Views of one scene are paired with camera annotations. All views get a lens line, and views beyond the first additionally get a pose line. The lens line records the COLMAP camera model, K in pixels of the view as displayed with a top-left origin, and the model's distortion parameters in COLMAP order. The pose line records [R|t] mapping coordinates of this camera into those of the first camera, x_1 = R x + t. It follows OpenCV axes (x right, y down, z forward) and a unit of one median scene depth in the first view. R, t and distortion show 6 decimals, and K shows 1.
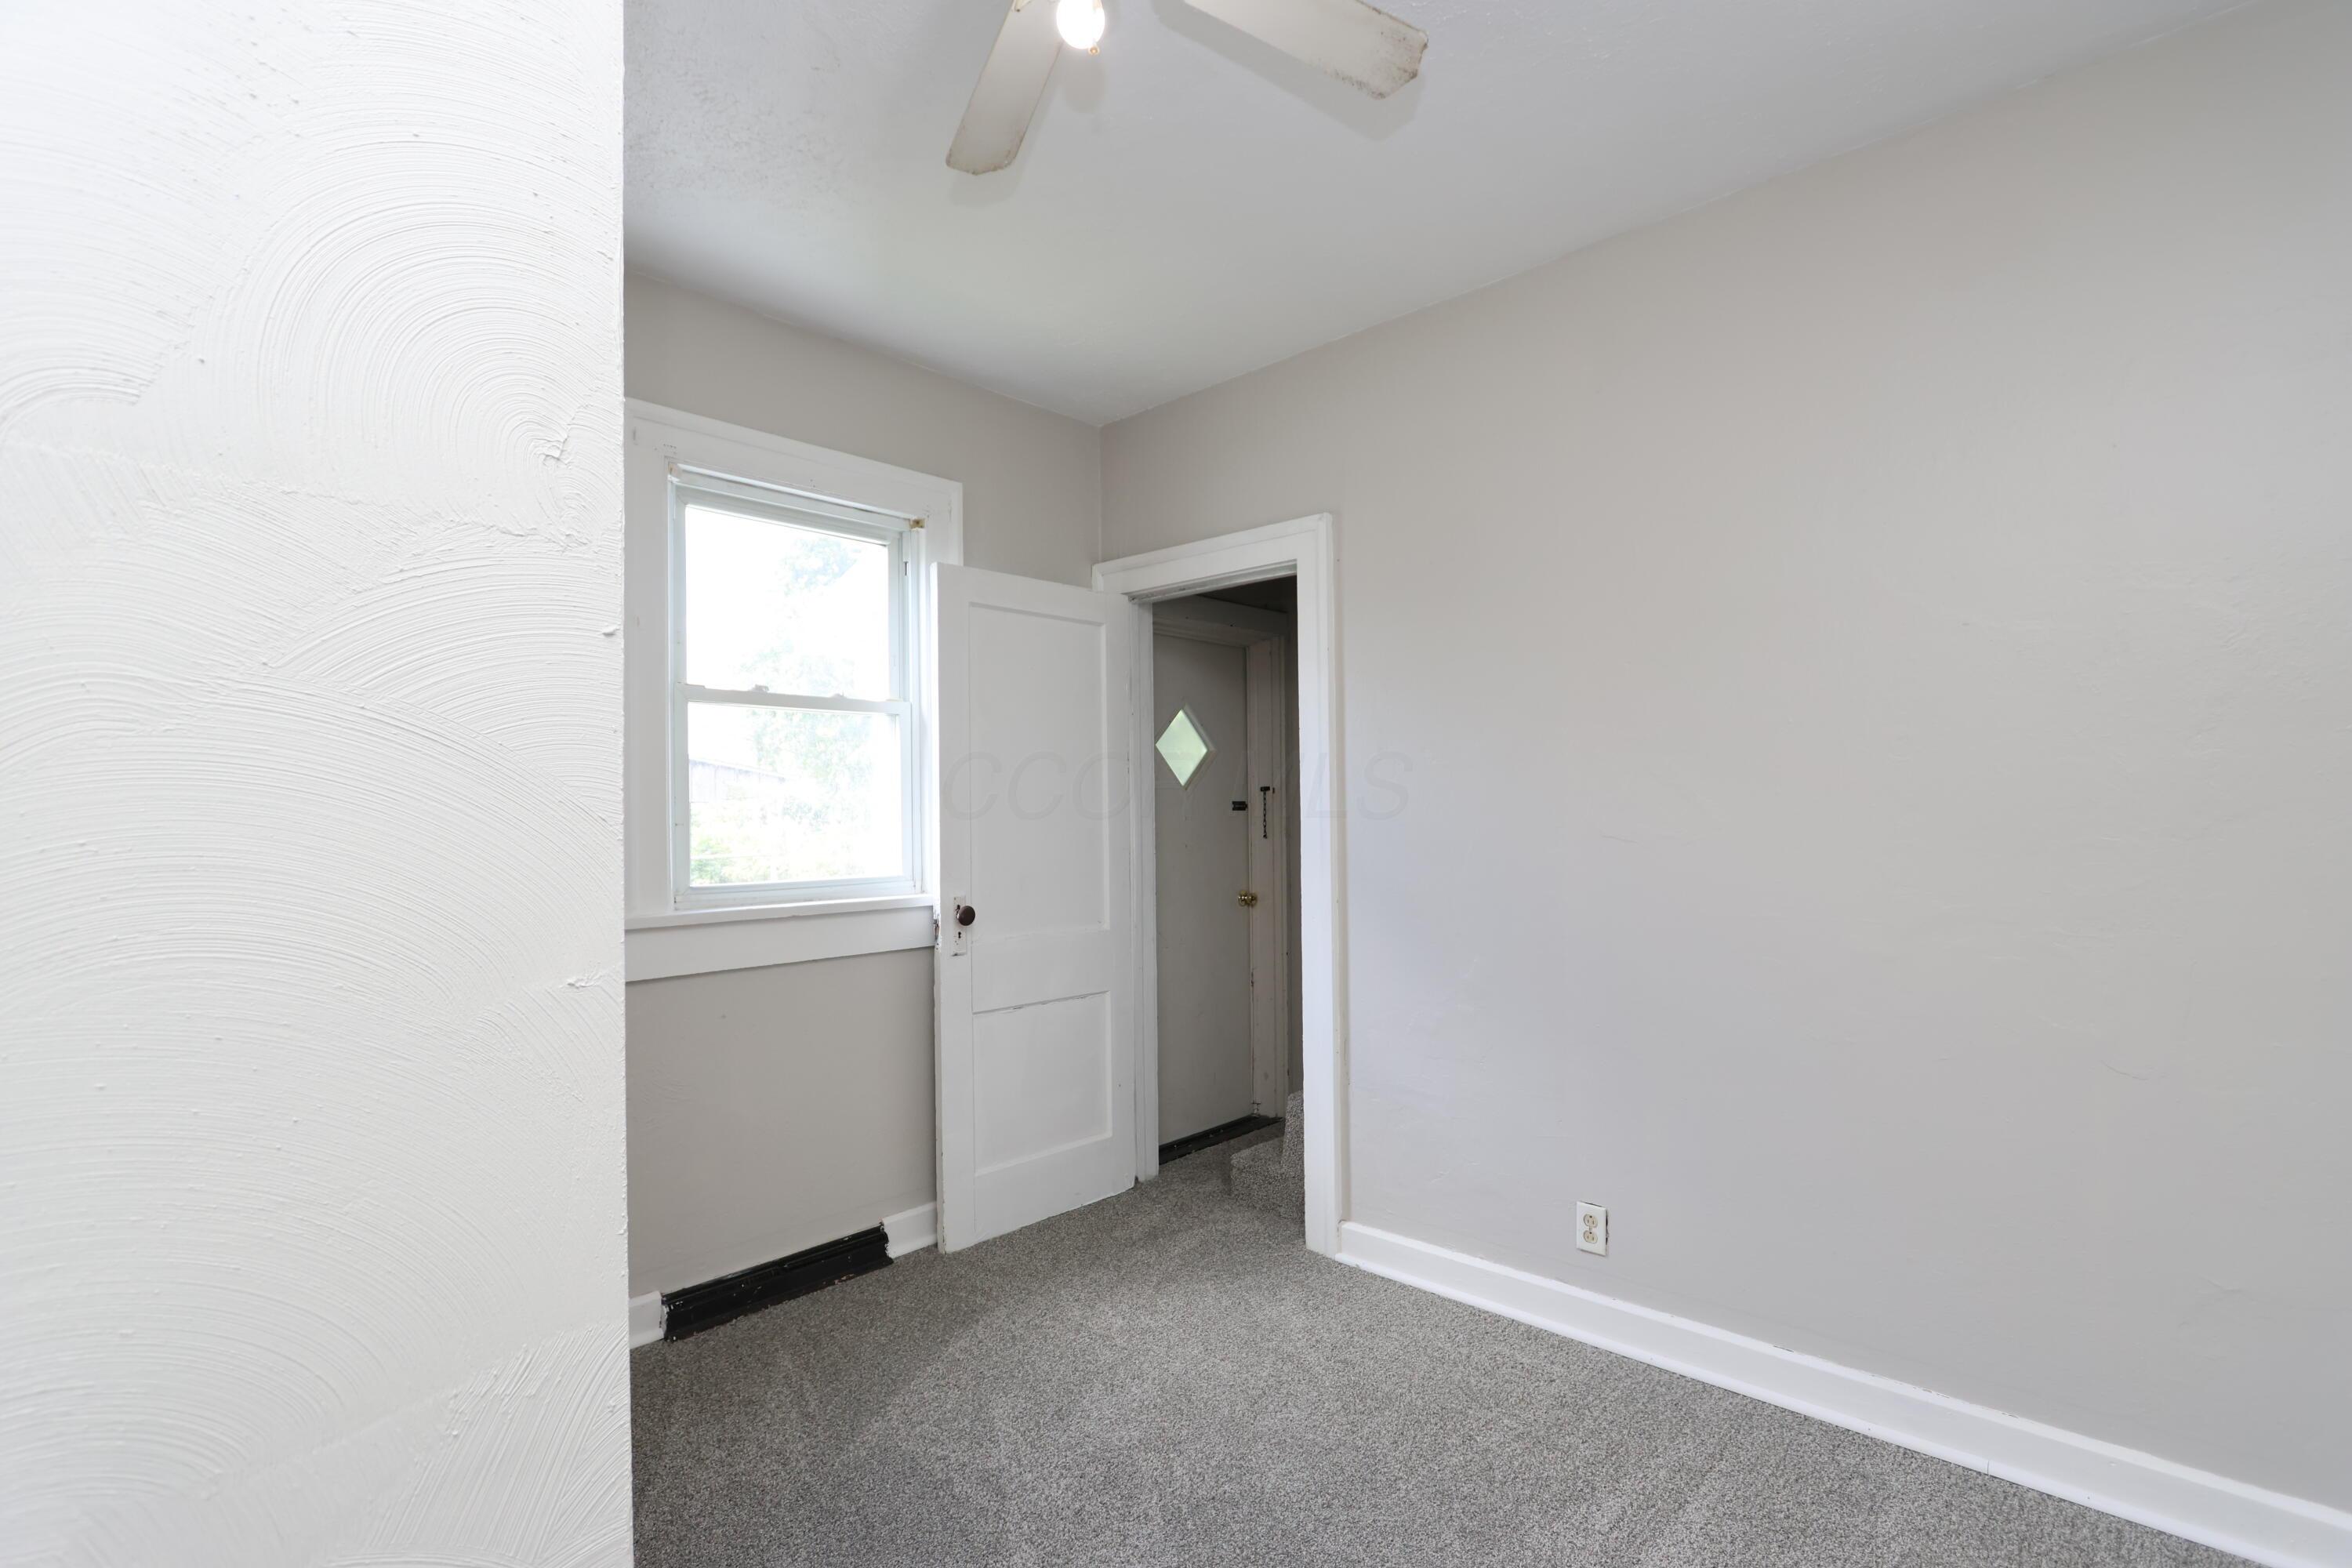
lens RADIAL K [[1076.8, 0, 1177.5], [0, 1076.8, 787.6], [0, 0, 1]] dist [-0.012988, 0.000780]
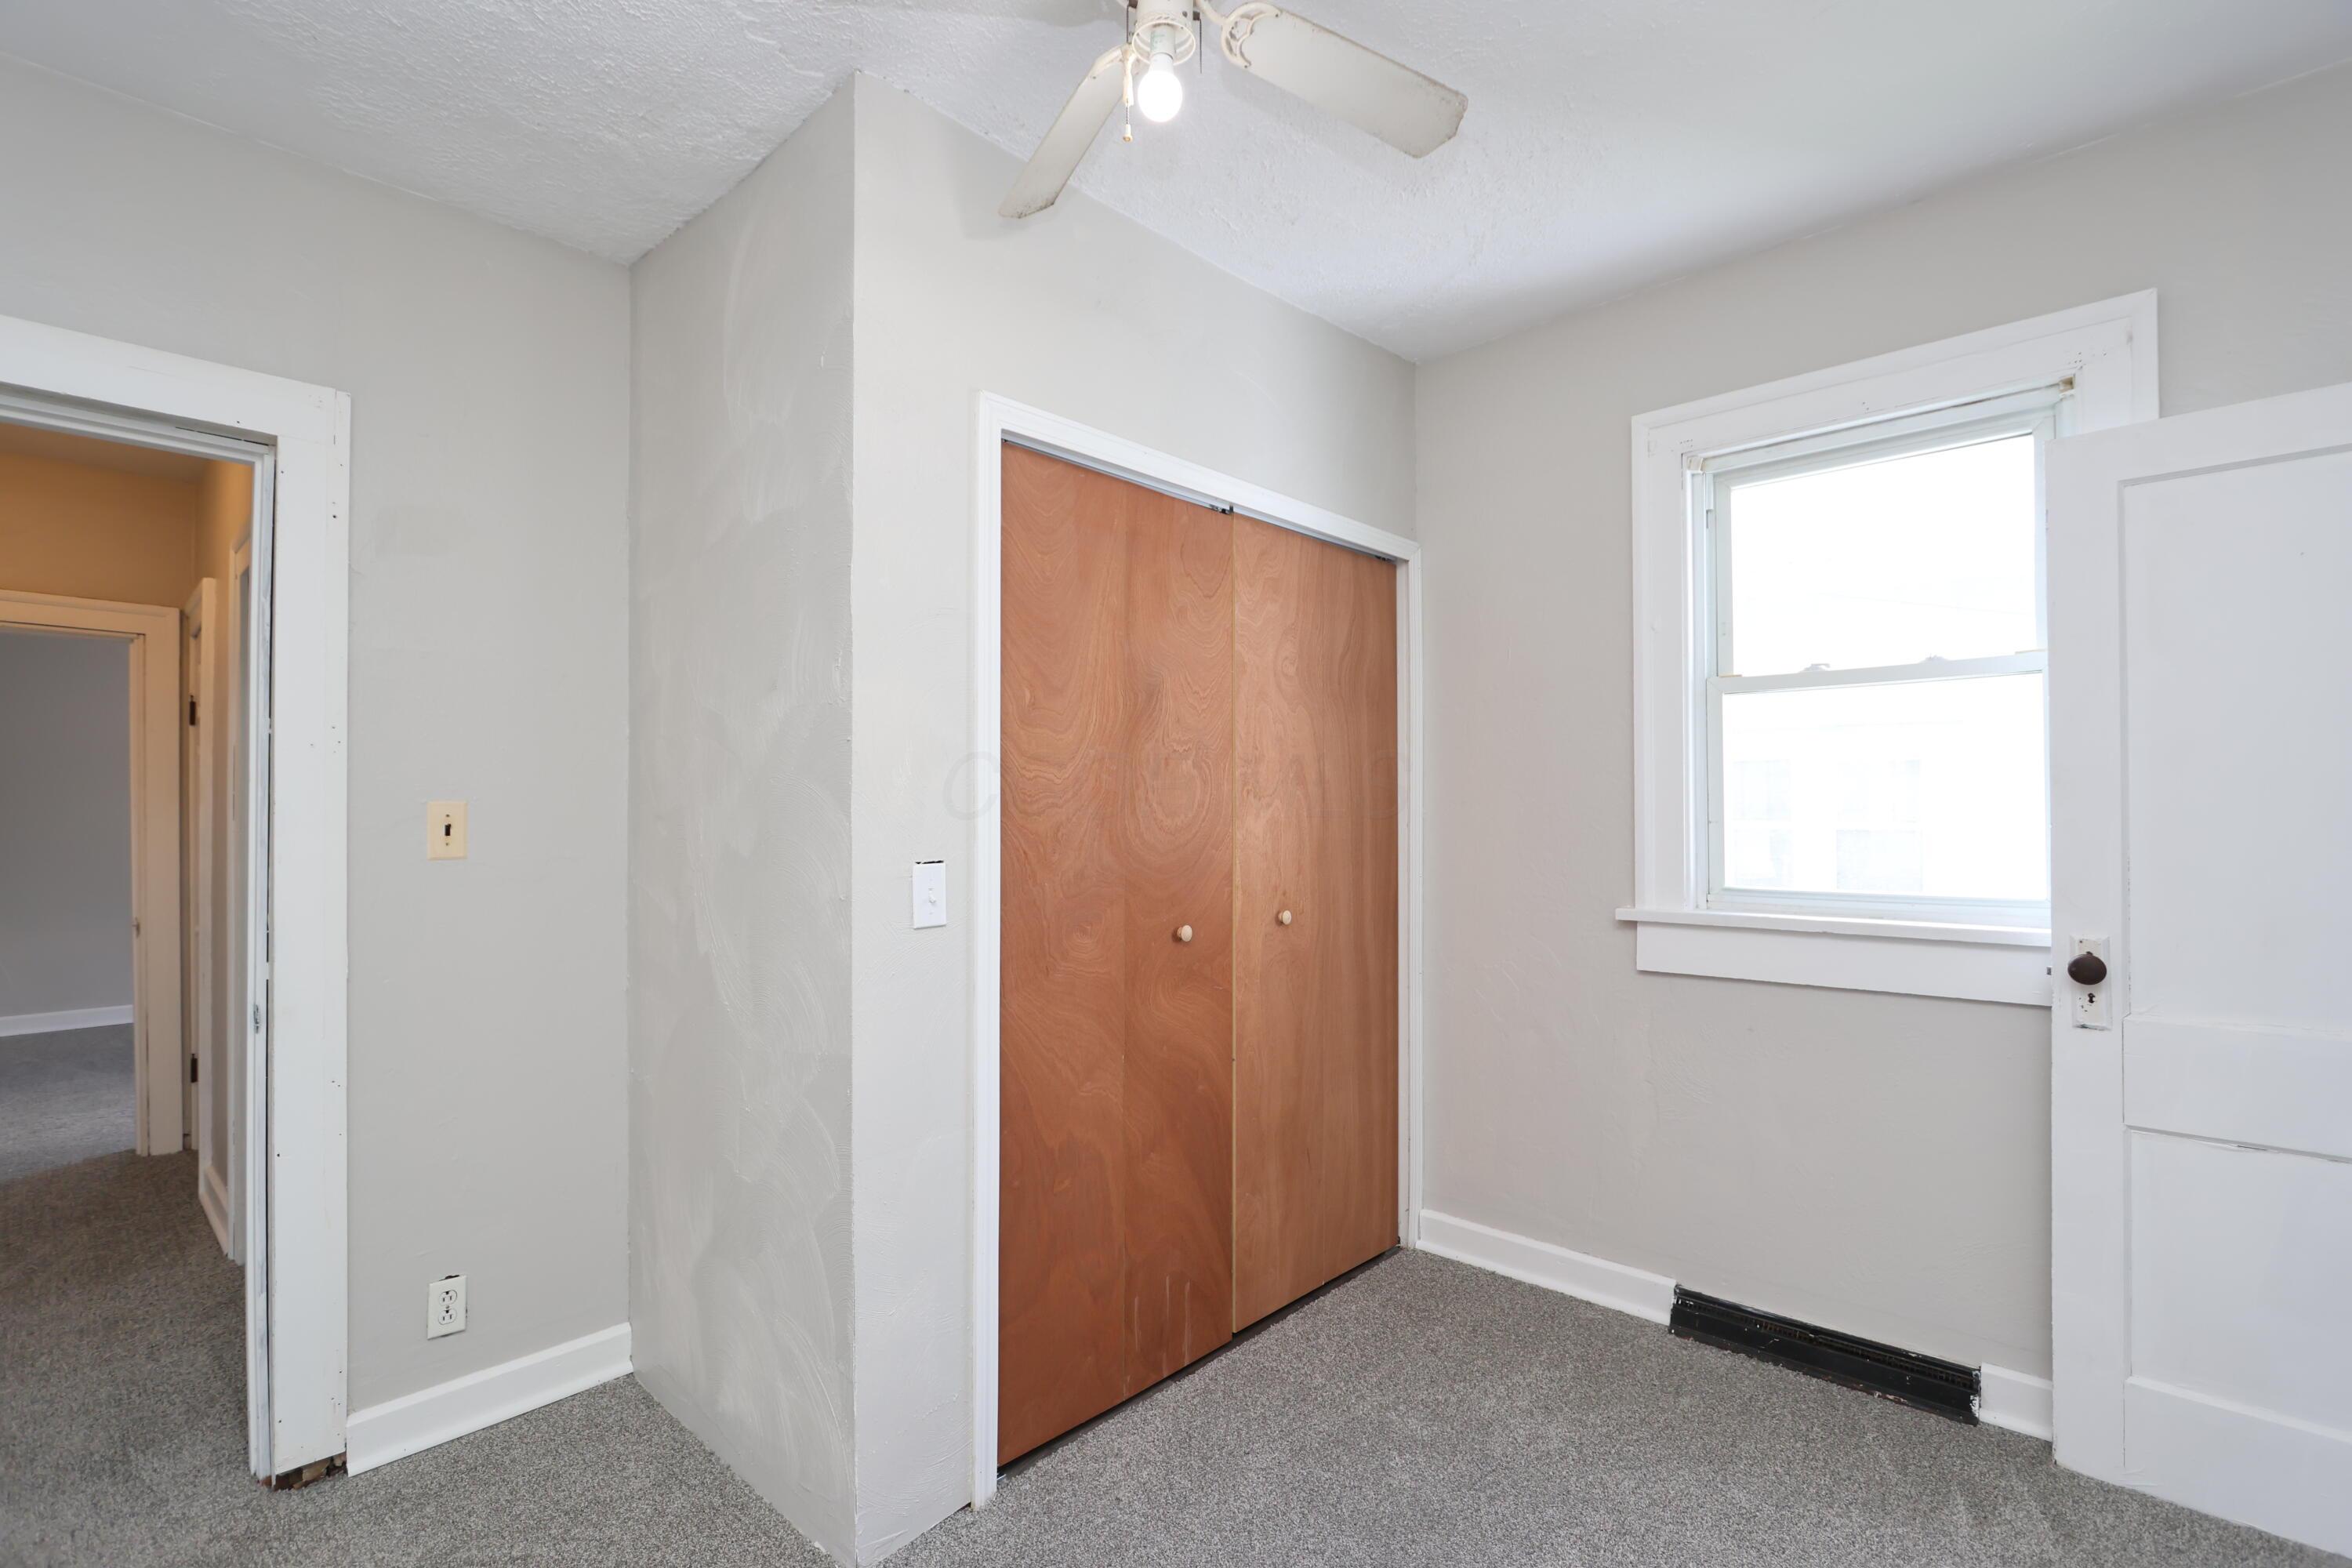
lens RADIAL K [[1076.8, 0, 1189.3], [0, 1076.8, 799.9], [0, 0, 1]] dist [-0.012988, 0.000780]
pose [[0.004888, -0.006643, -0.999966, 0.455547], [0.020565, 0.999767, -0.006541, 0.009911], [0.999777, -0.020532, 0.005024, 0.463362]]
